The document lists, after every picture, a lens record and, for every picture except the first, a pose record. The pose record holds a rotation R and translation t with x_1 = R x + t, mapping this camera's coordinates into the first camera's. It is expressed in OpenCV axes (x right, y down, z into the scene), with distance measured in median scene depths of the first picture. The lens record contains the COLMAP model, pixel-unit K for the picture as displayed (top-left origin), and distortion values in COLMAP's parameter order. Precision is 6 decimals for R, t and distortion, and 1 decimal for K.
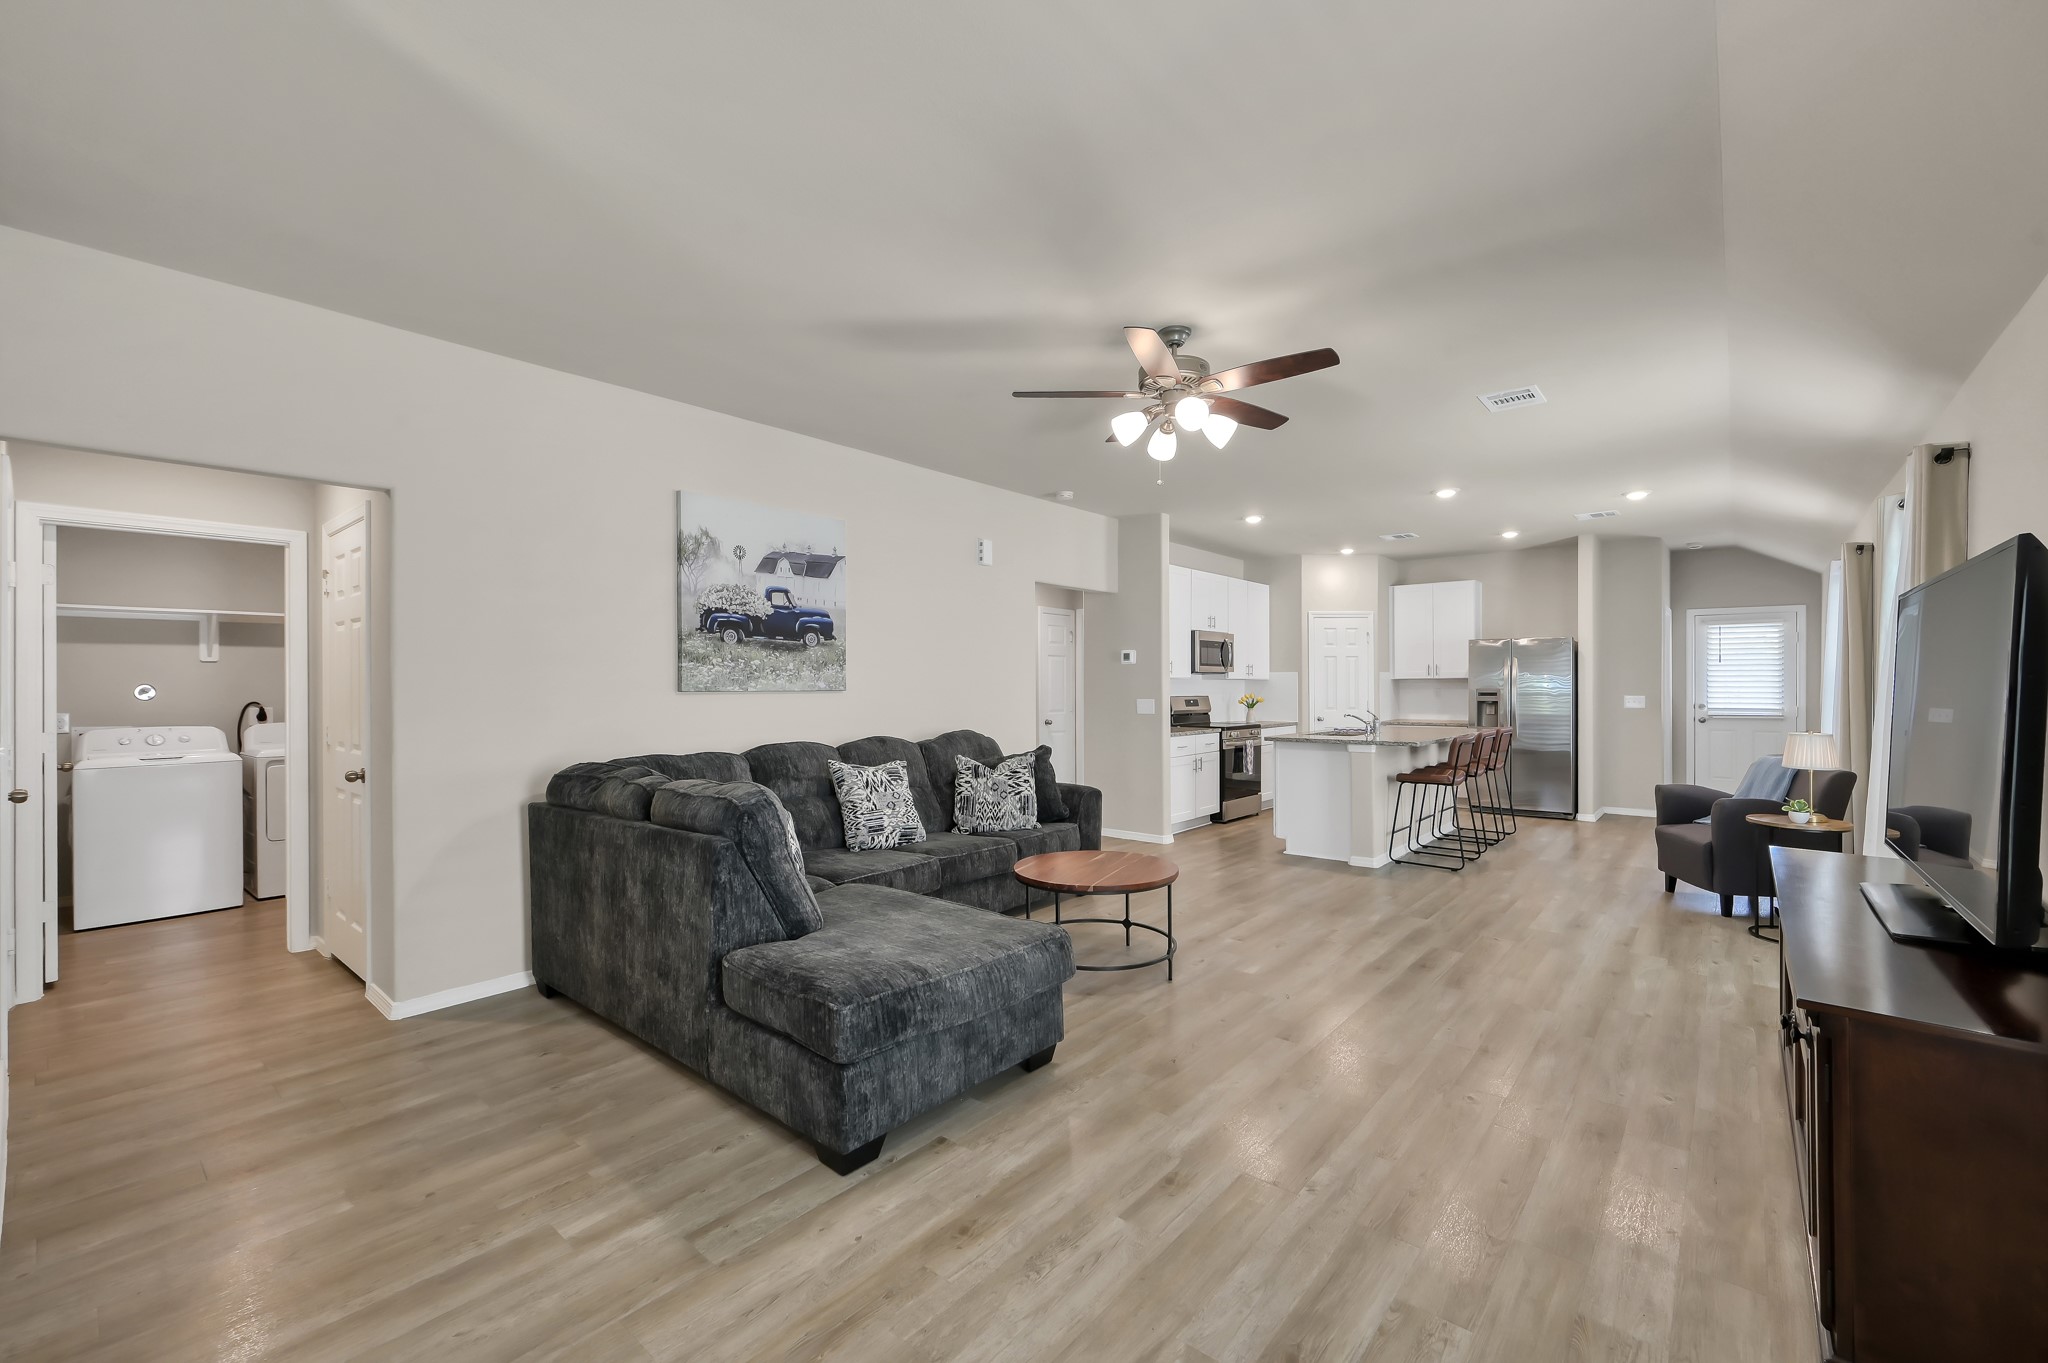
lens RADIAL K [[842.1, 0, 1032.3], [0, 842.1, 685.7], [0, 0, 1]] dist [0.004736, 0.000003]
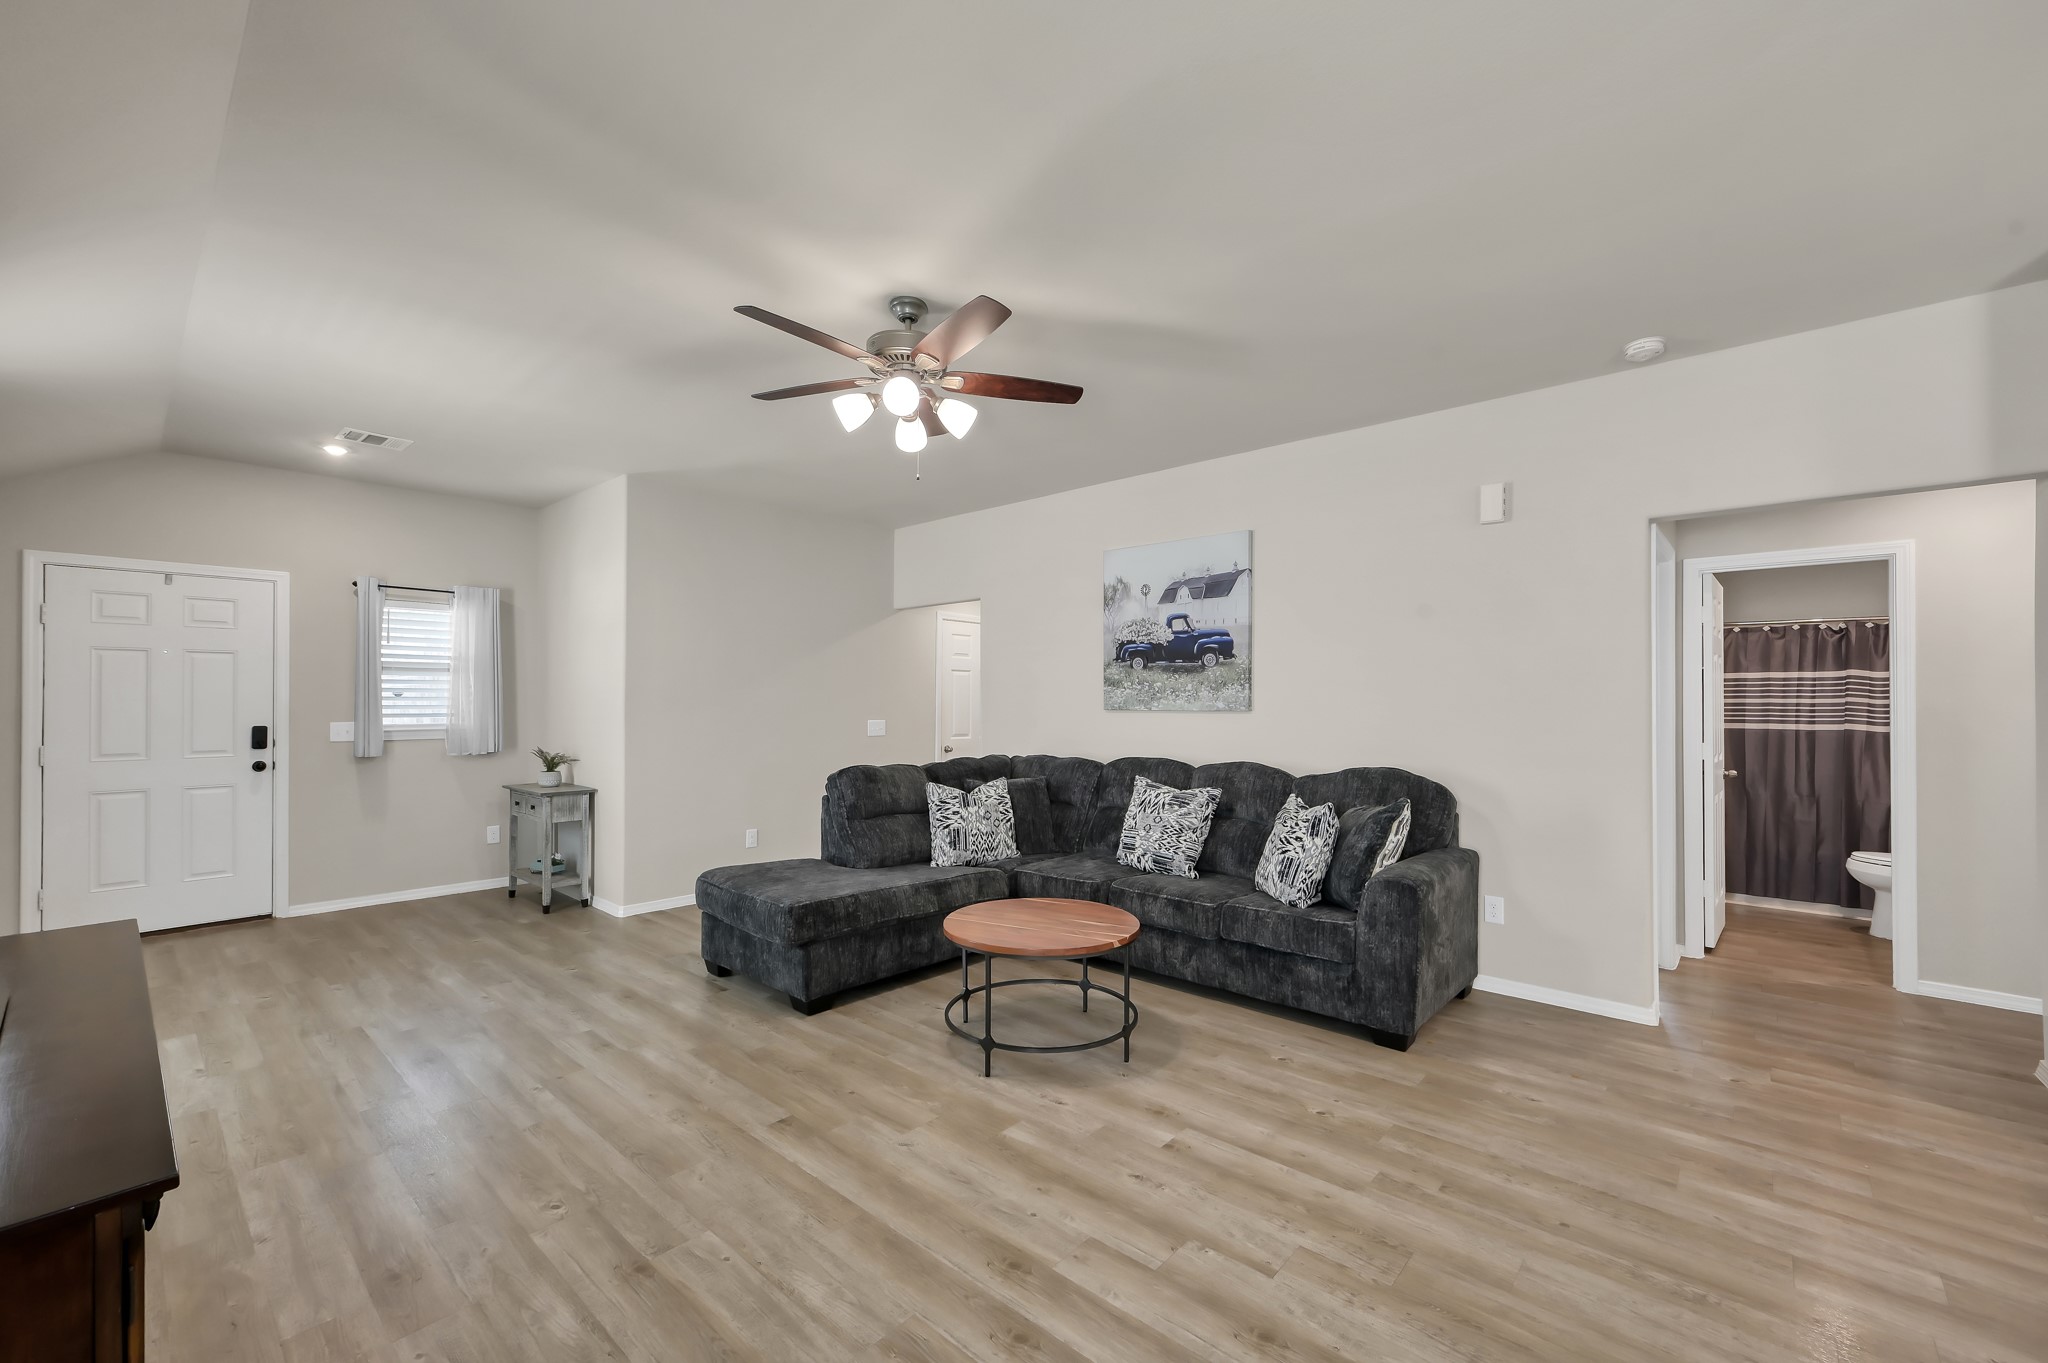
lens RADIAL K [[822.3, 0, 1040.9], [0, 822.3, 695.1], [0, 0, 1]] dist [0.005448, 0.000162]
pose [[-0.020990, -0.006568, -0.999758, 0.738092], [-0.000246, 0.999978, -0.006565, -0.006338], [0.999780, 0.000108, -0.020991, 0.830330]]
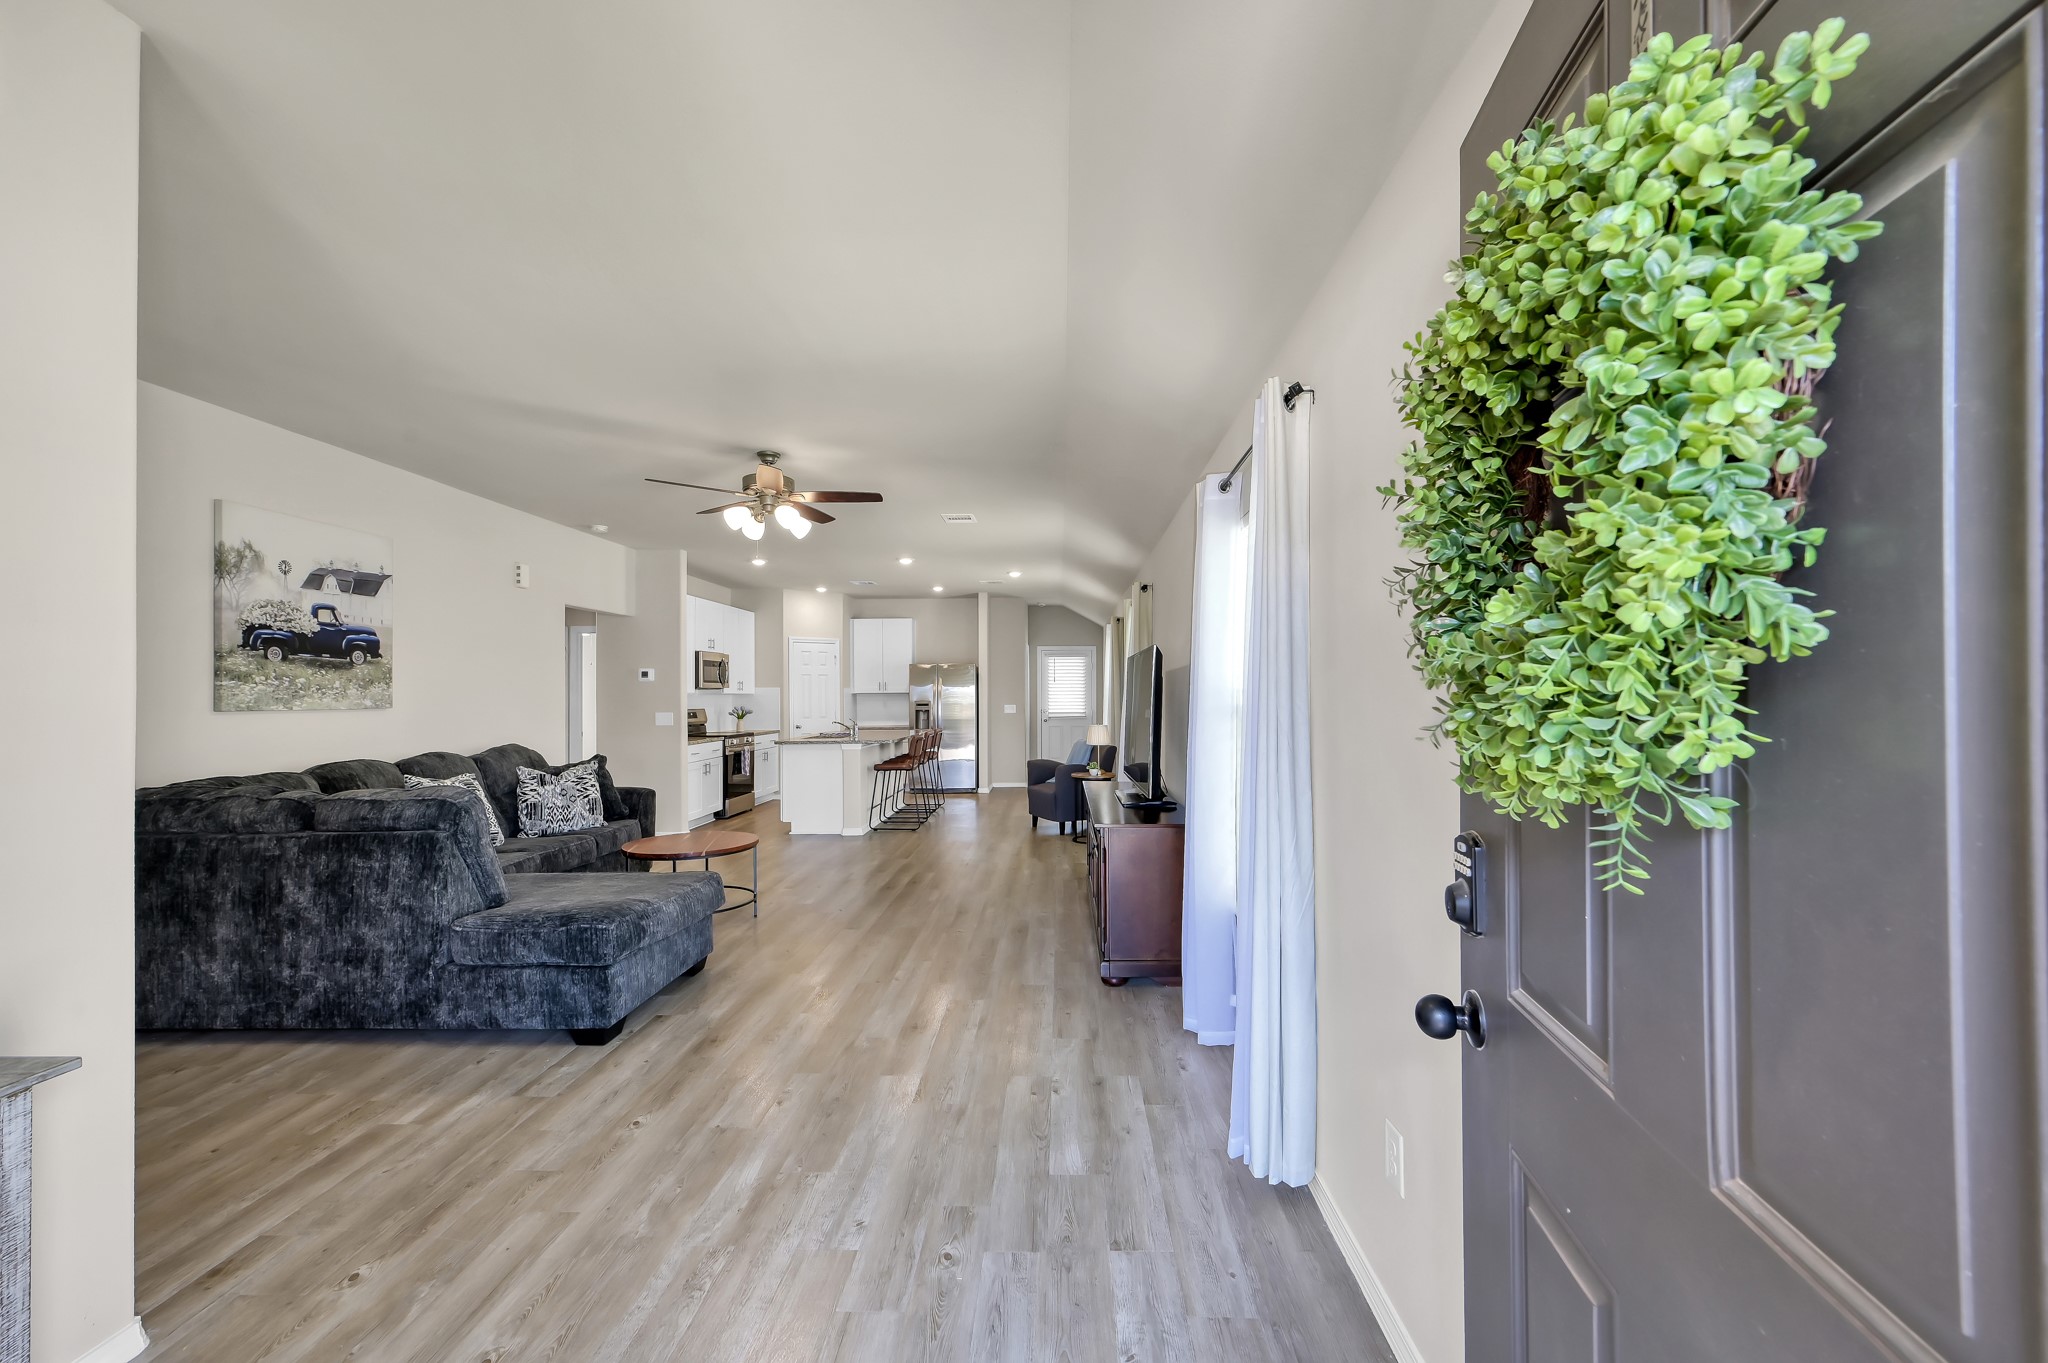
lens RADIAL K [[838.6, 0, 1038.0], [0, 838.6, 678.3], [0, 0, 1]] dist [0.003482, 0.000150]
pose [[0.783076, 0.008562, 0.621867, -0.254180], [0.005705, 0.999764, -0.020949, -0.004873], [-0.621900, 0.019953, 0.782843, -0.279525]]
